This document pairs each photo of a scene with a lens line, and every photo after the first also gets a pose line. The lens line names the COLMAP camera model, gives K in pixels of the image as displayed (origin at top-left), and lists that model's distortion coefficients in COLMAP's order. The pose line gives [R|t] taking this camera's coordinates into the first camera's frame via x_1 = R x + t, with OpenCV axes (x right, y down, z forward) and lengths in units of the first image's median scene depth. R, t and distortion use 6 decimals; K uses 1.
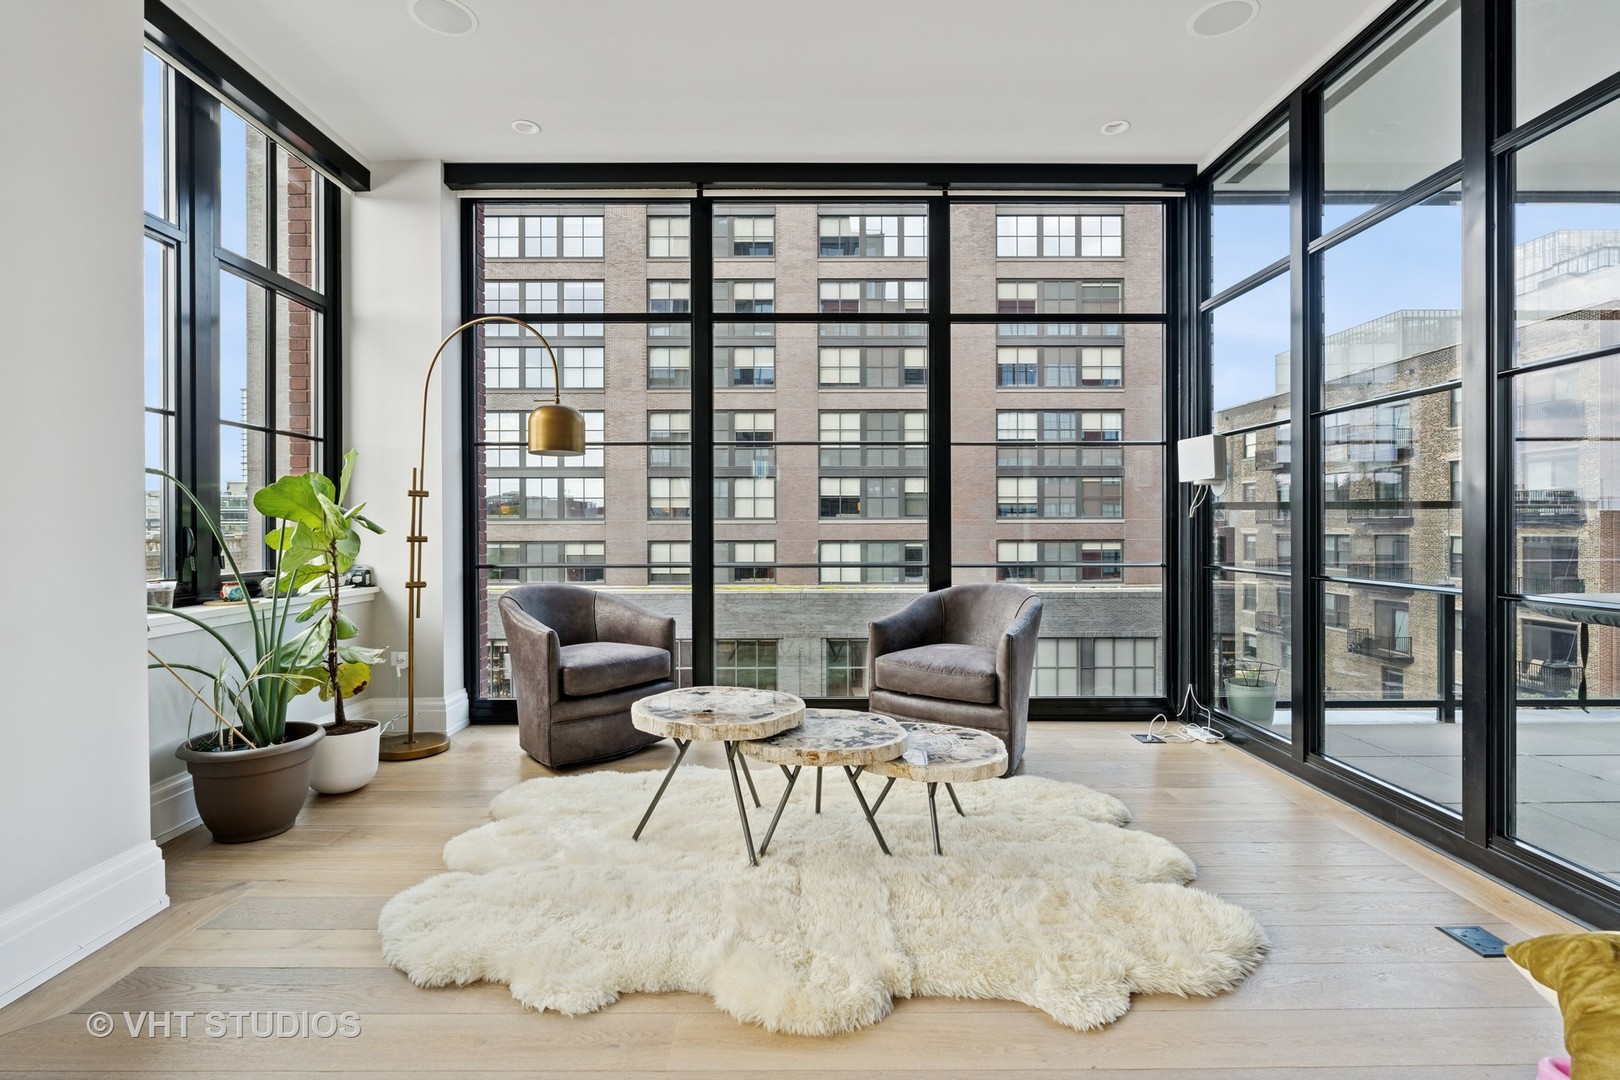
lens RADIAL K [[750.3, 0, 807.0], [0, 750.3, 526.4], [0, 0, 1]] dist [-0.015164, 0.000604]
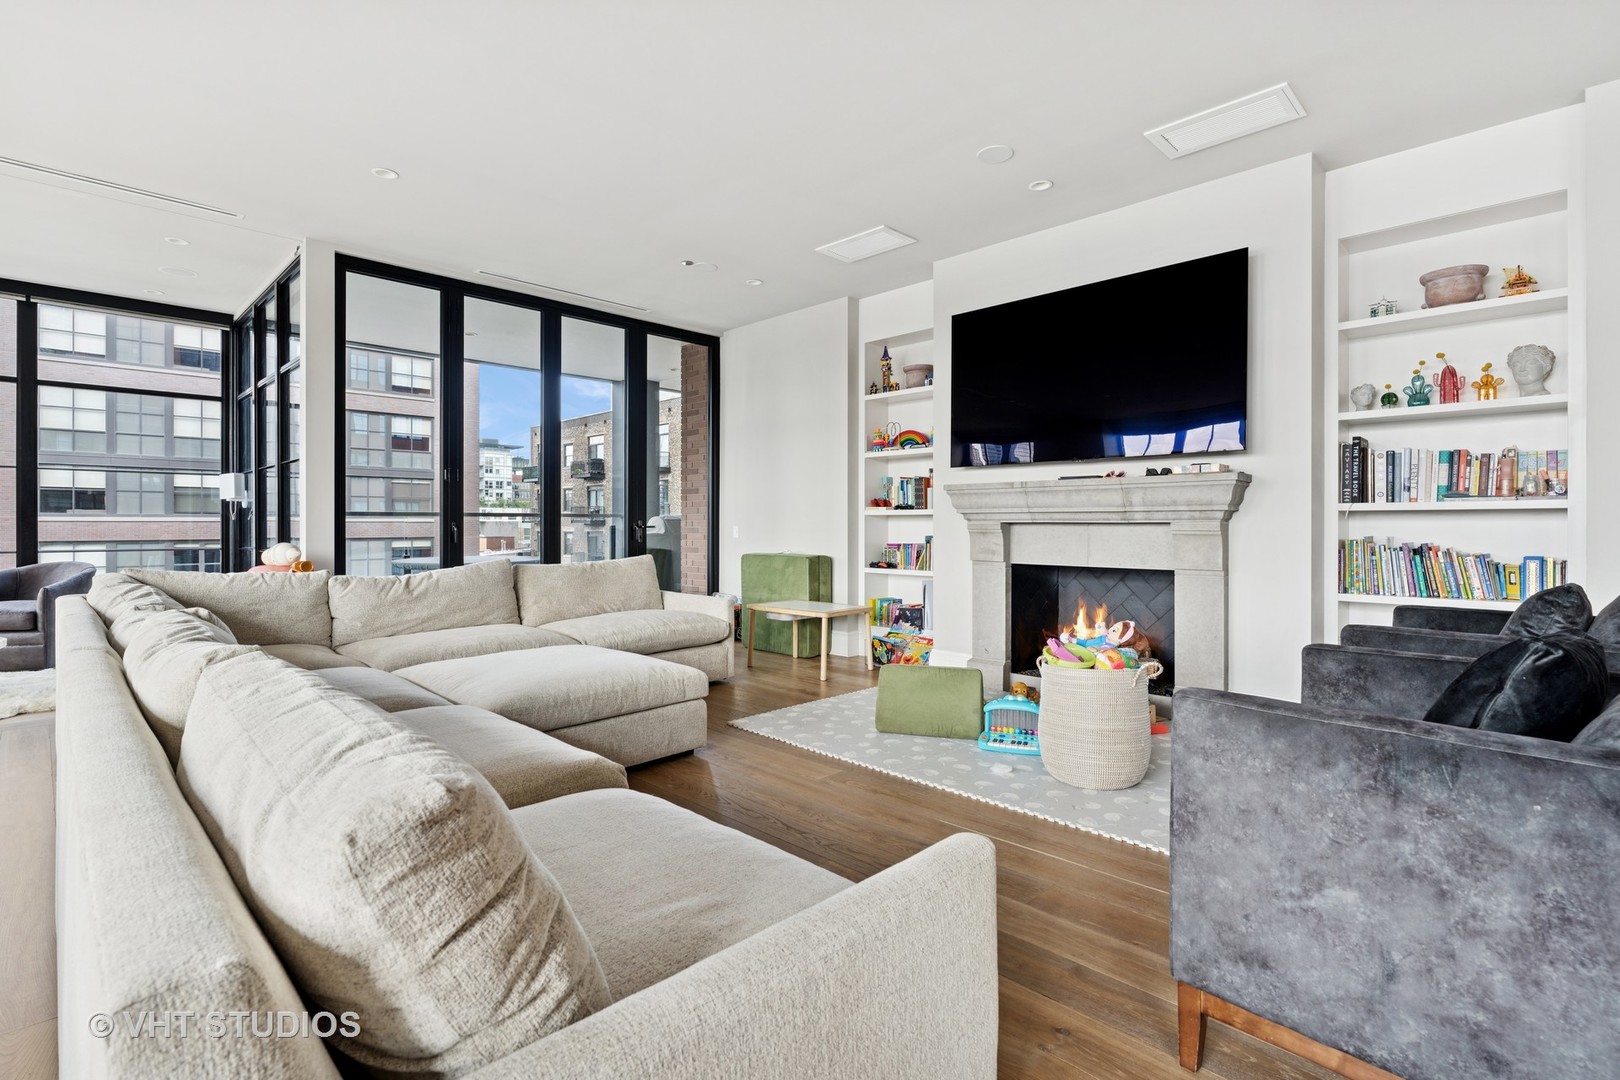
lens RADIAL K [[750.3, 0, 807.0], [0, 750.3, 526.4], [0, 0, 1]] dist [-0.015164, 0.000604]
pose [[0.701571, -0.000123, 0.712600, 0.030470], [-0.001039, 0.999999, 0.001196, -0.000044], [-0.712599, -0.001579, 0.701570, -0.151380]]
